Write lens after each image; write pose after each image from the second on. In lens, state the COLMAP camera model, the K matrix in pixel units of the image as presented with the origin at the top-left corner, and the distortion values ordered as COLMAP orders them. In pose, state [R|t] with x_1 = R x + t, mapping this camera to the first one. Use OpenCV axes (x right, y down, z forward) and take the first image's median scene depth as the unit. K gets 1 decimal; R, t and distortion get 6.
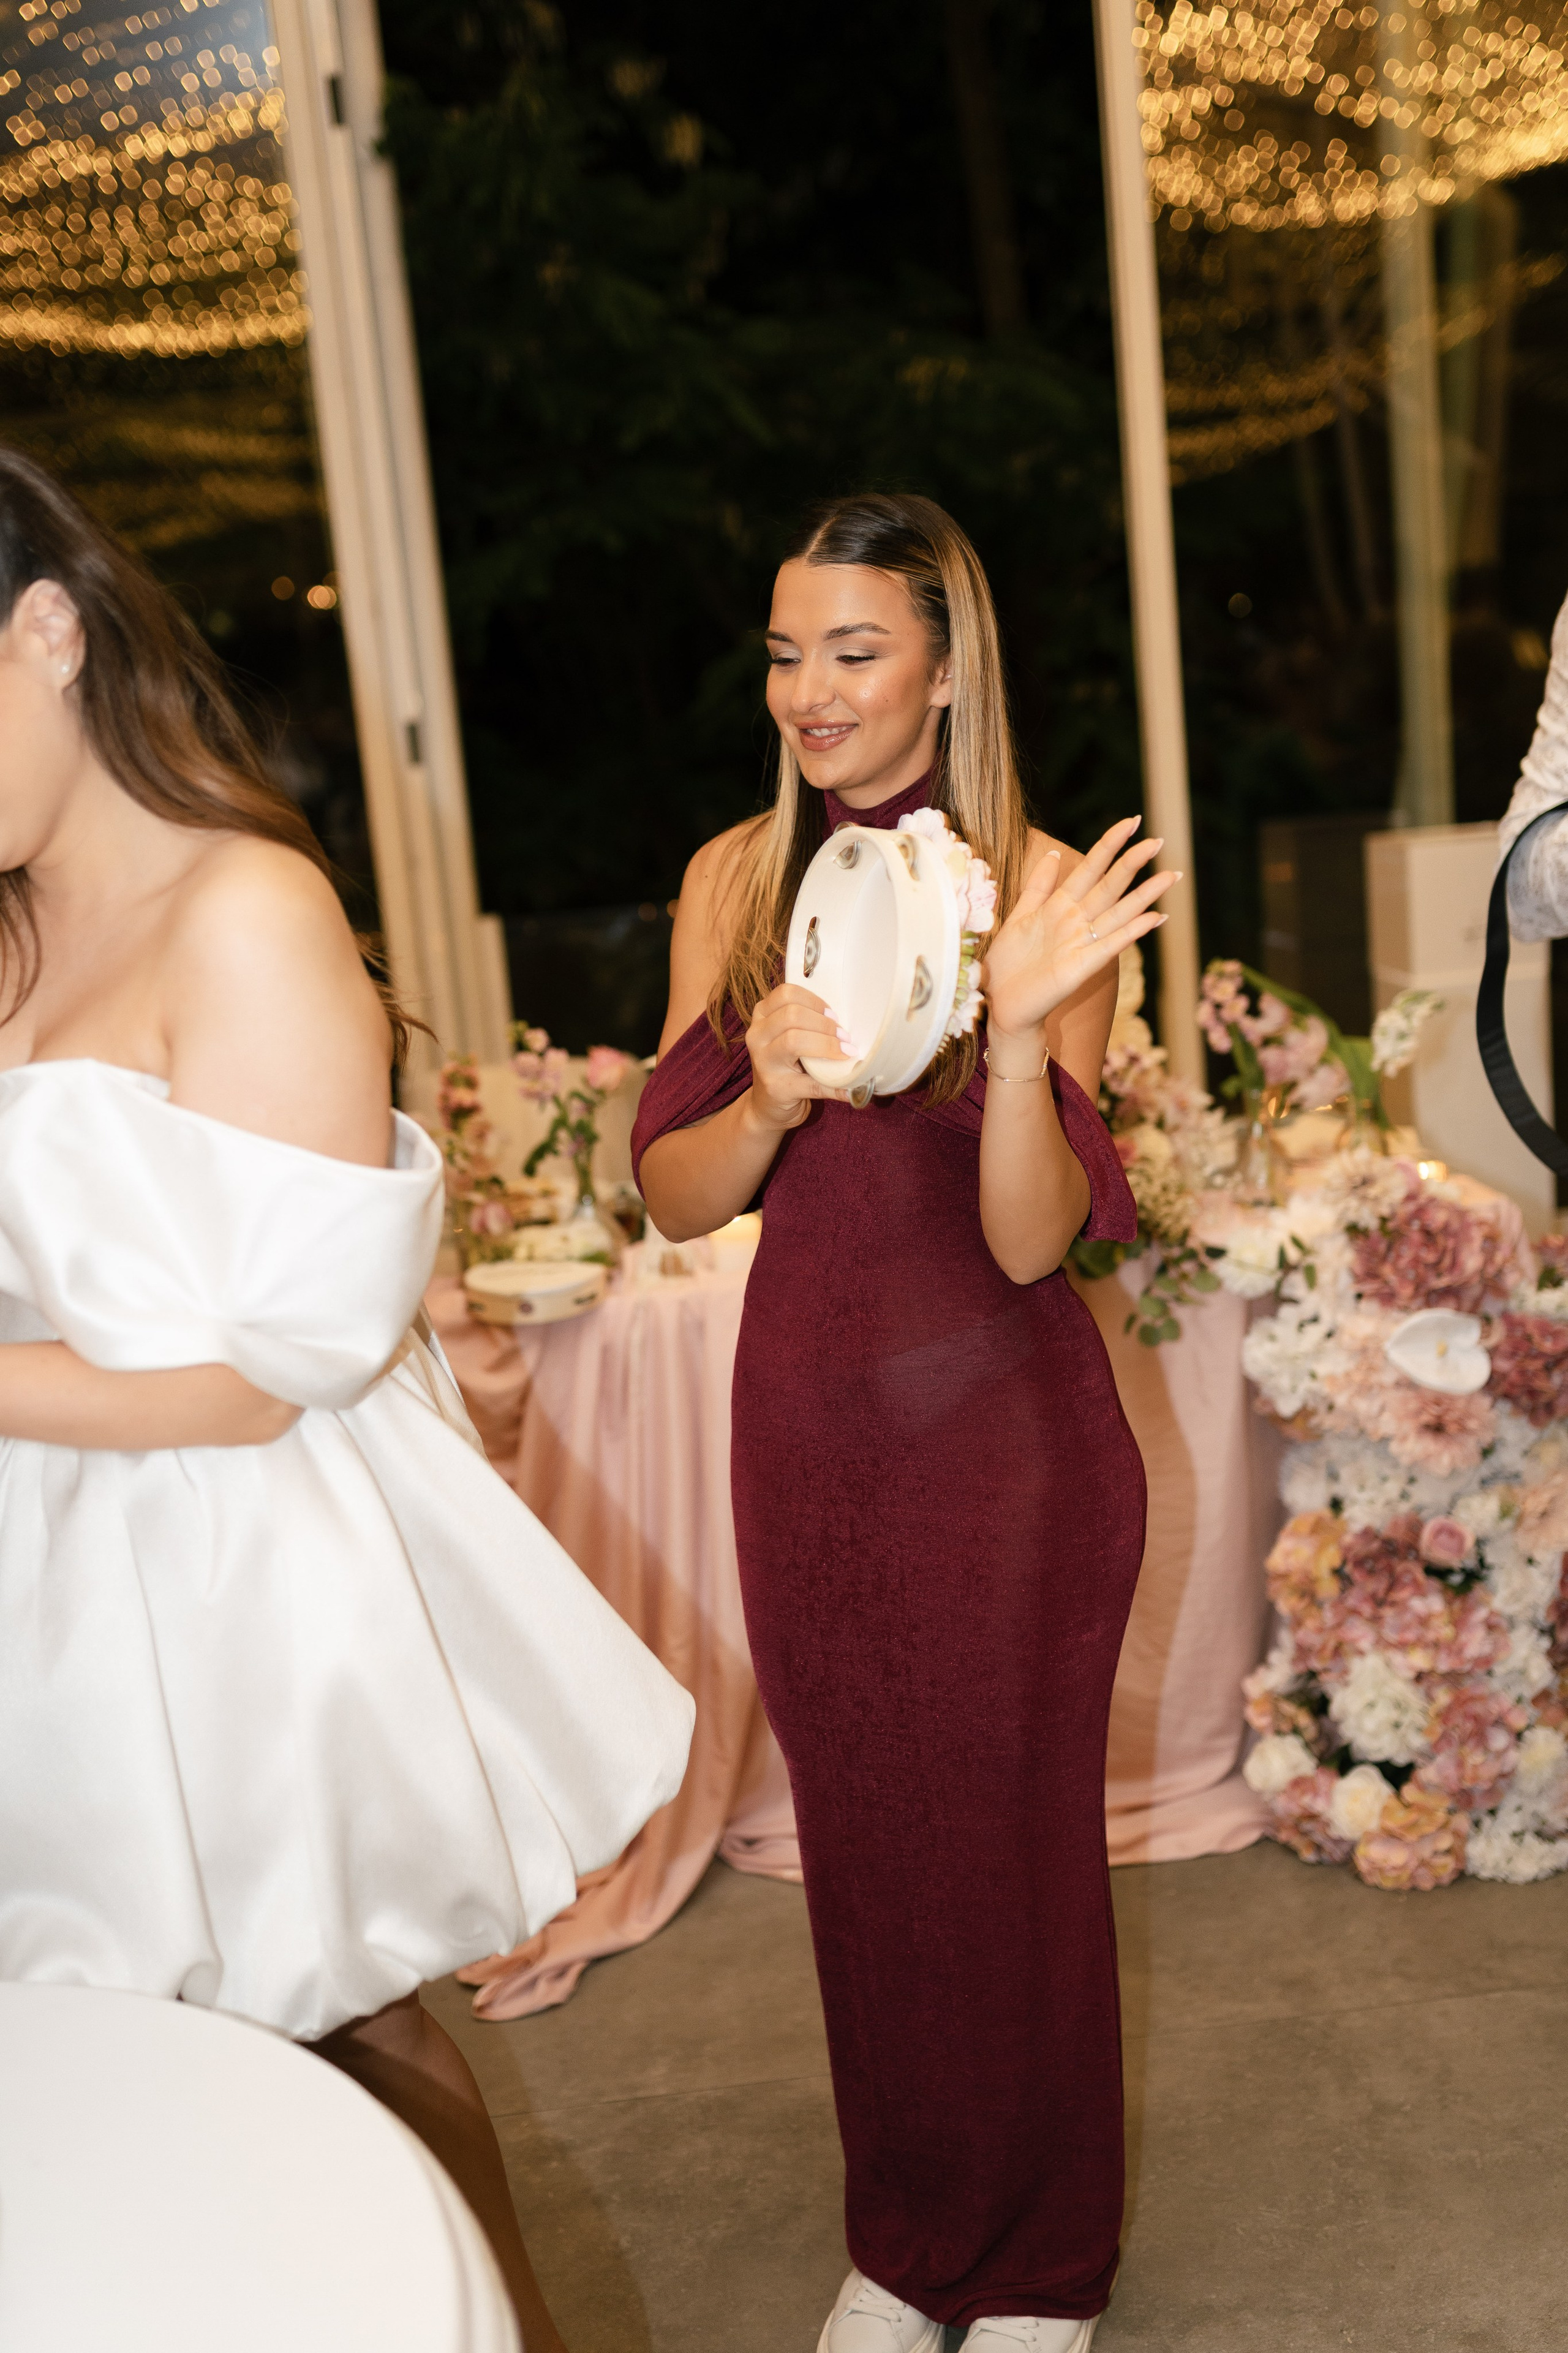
lens RADIAL K [[2277.4, 0, 792.7], [0, 2277.4, 1155.5], [0, 0, 1]] dist [0.008495, 0.000000]
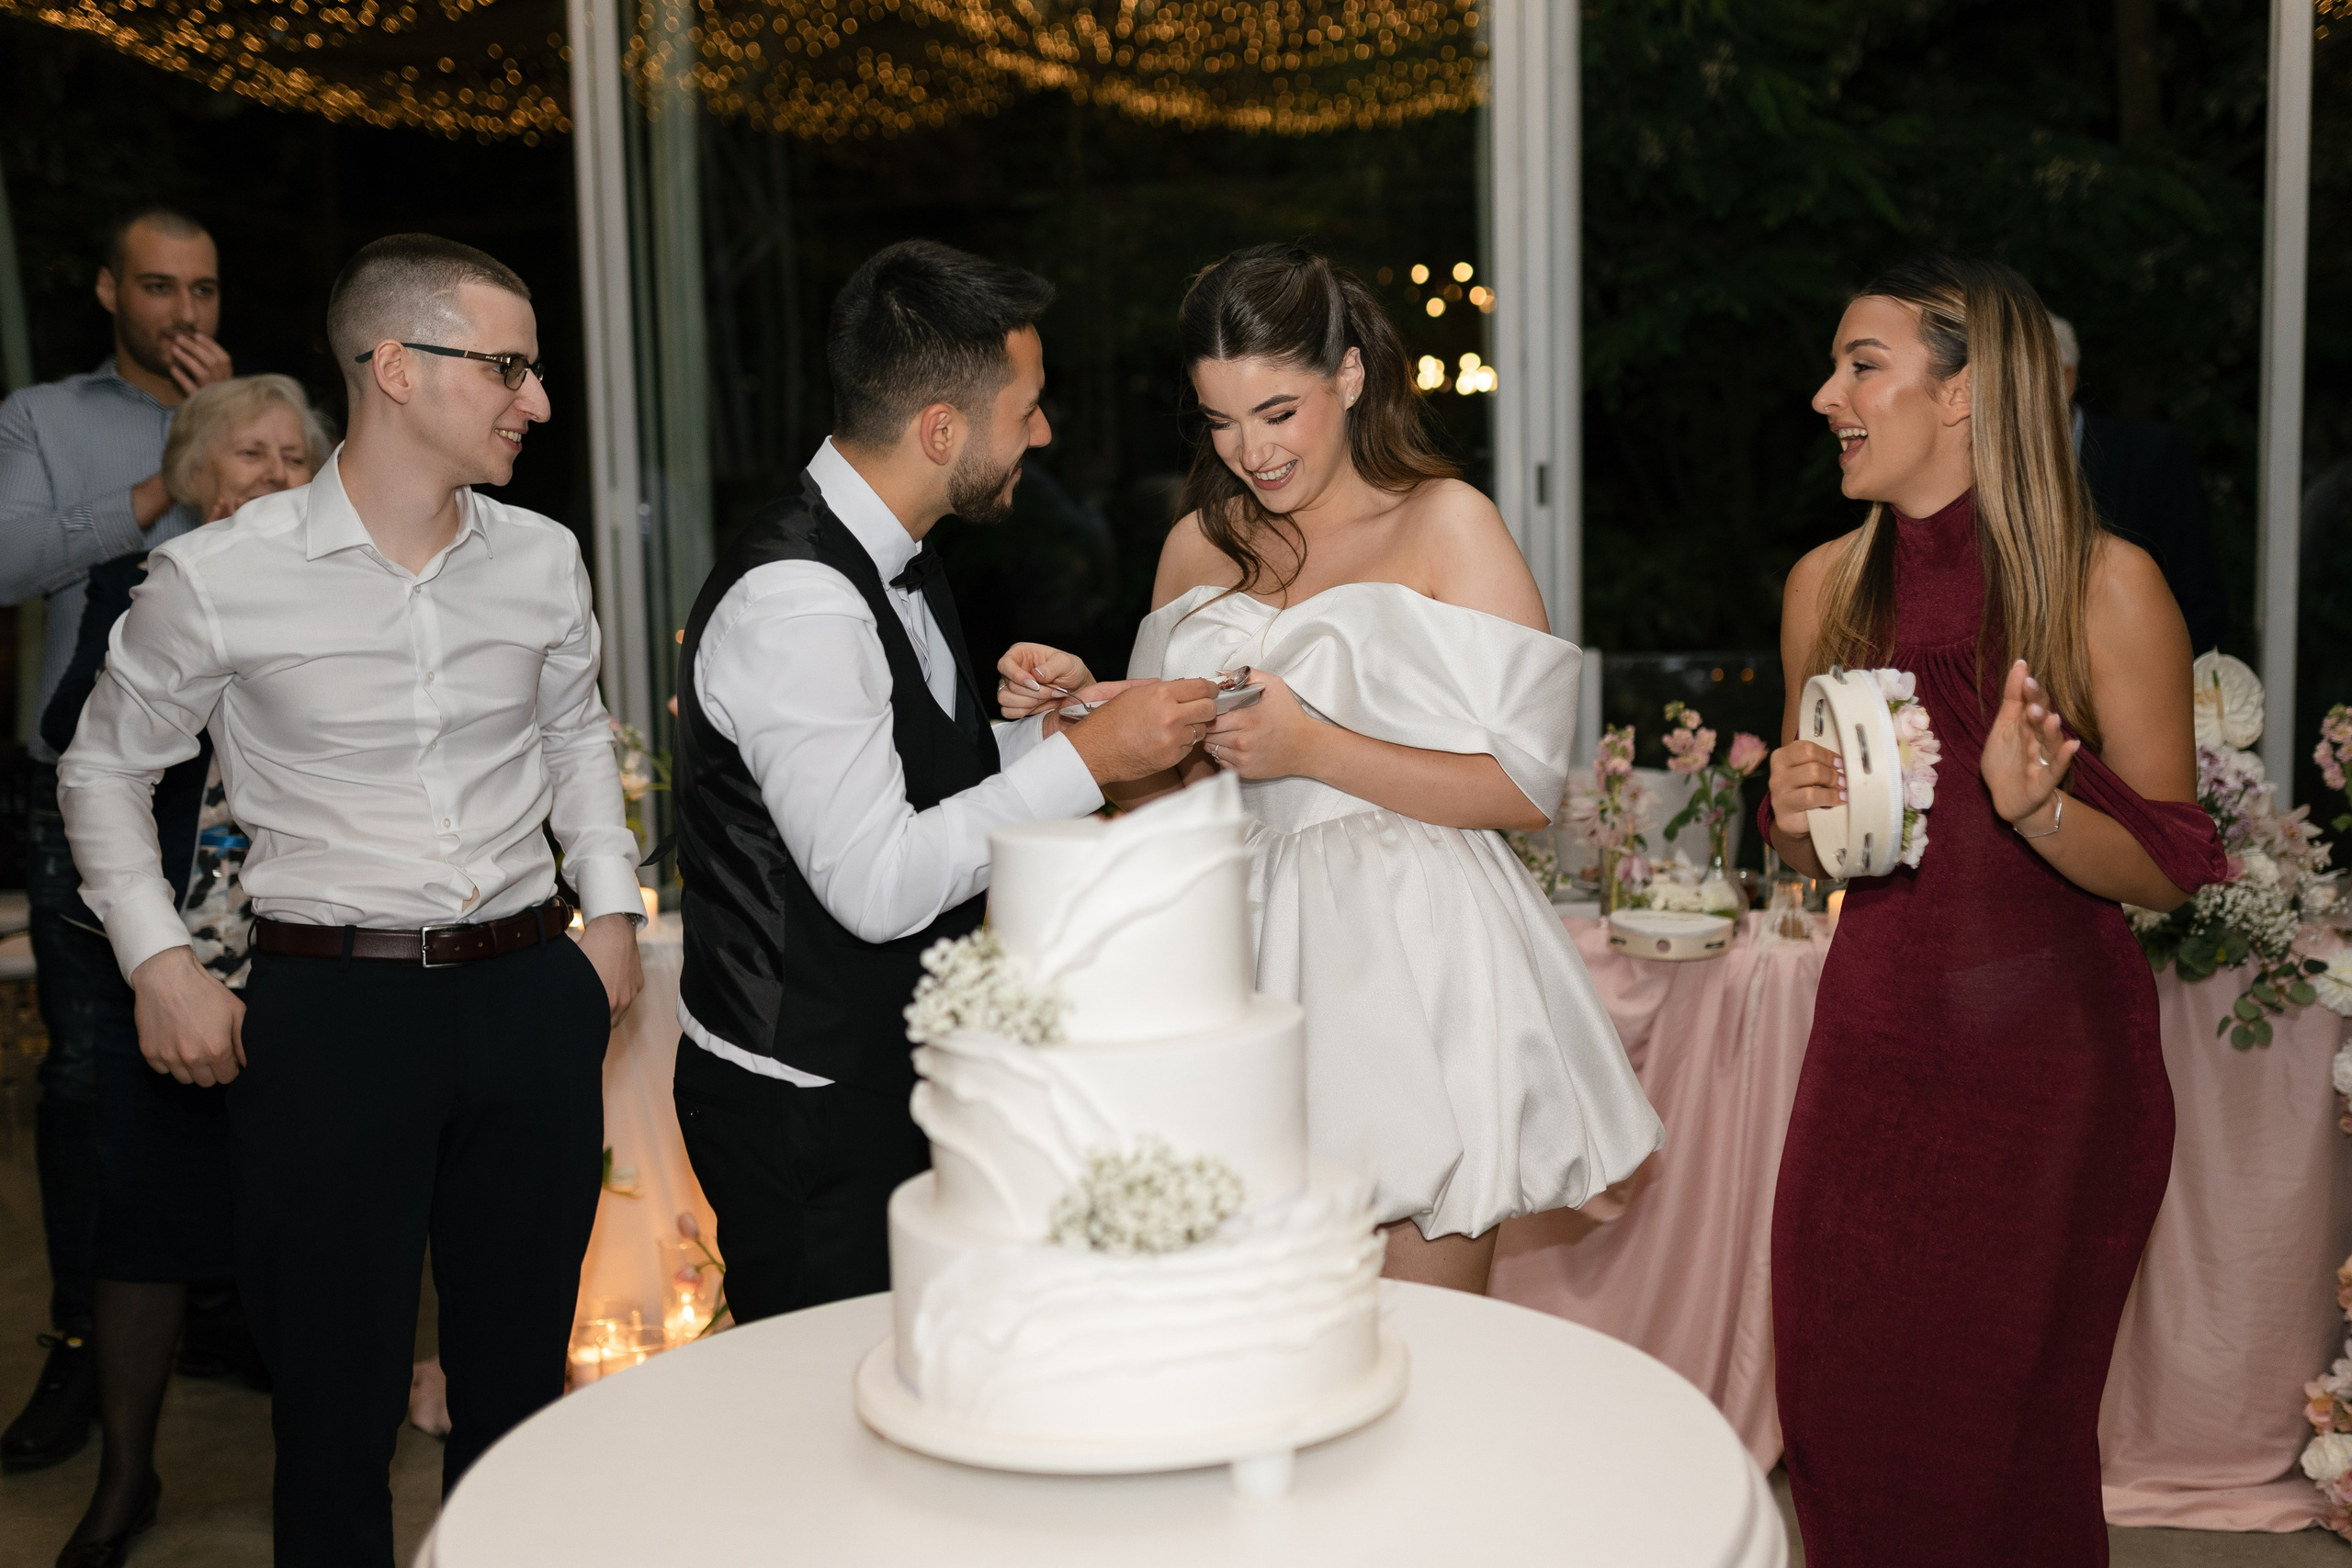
lens RADIAL K [[2276.4, 0, 1264.7], [0, 2276.4, 773.0], [0, 0, 1]] dist [0.008495, 0.000000]
pose [[0.966193, 0.098633, -0.238209, -0.044310], [-0.114780, 0.991875, -0.054862, 0.064151], [0.230862, 0.080349, 0.969663, -0.160590]]
